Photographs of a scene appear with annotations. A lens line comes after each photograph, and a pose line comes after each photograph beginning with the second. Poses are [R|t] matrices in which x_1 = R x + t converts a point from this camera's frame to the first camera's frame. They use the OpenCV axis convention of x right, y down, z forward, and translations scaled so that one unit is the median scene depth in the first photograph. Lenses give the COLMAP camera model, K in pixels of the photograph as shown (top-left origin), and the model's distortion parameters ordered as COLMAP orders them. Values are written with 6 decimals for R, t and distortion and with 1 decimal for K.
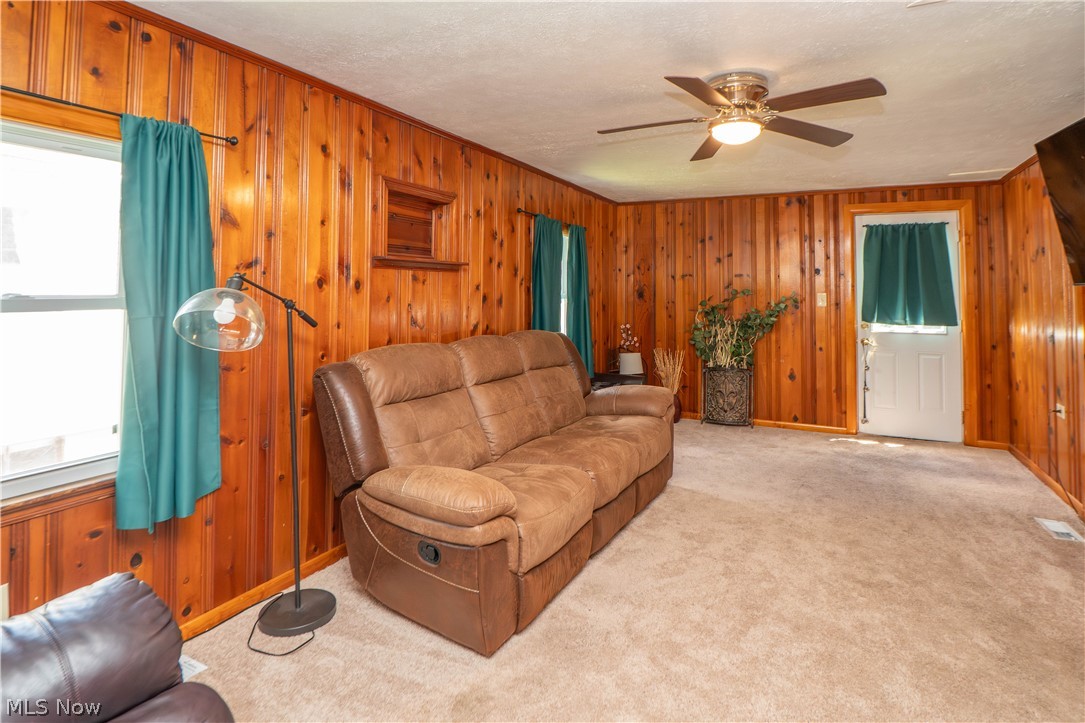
lens RADIAL K [[563.0, 0, 538.5], [0, 563.0, 276.9], [0, 0, 1]] dist [-0.028745, 0.001032]
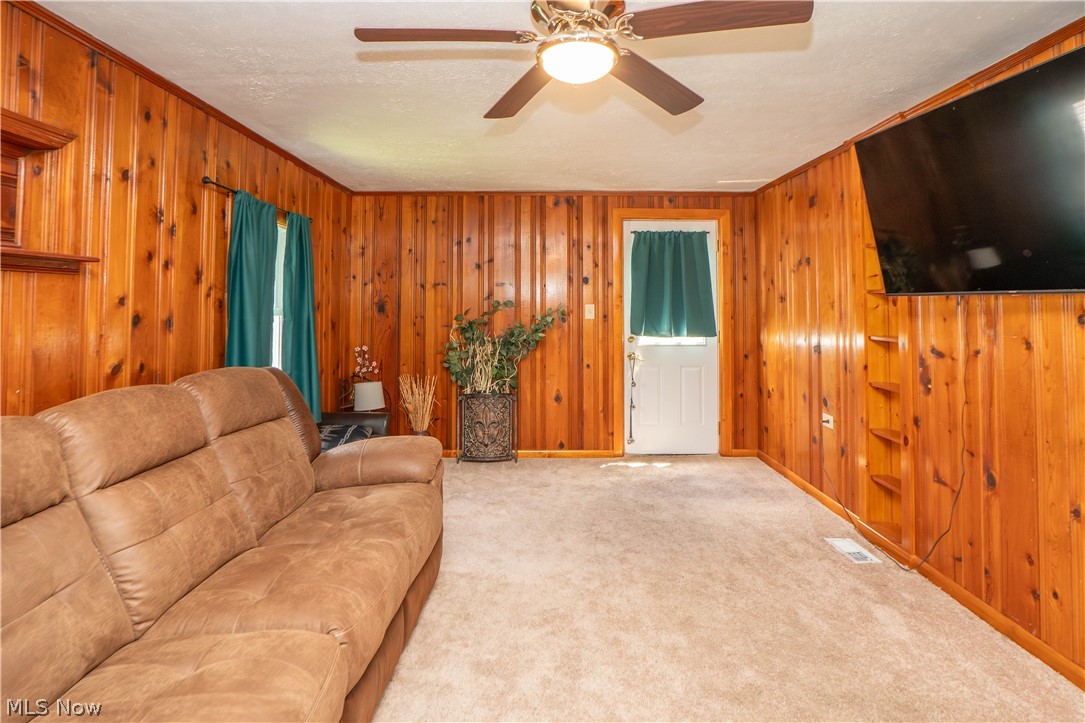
lens RADIAL K [[563.0, 0, 538.5], [0, 563.0, 276.9], [0, 0, 1]] dist [-0.028745, 0.001032]
pose [[0.882438, 0.012623, 0.470259, 0.003090], [-0.003672, 0.999794, -0.019948, 0.003100], [-0.470414, 0.015876, 0.882303, 0.260838]]
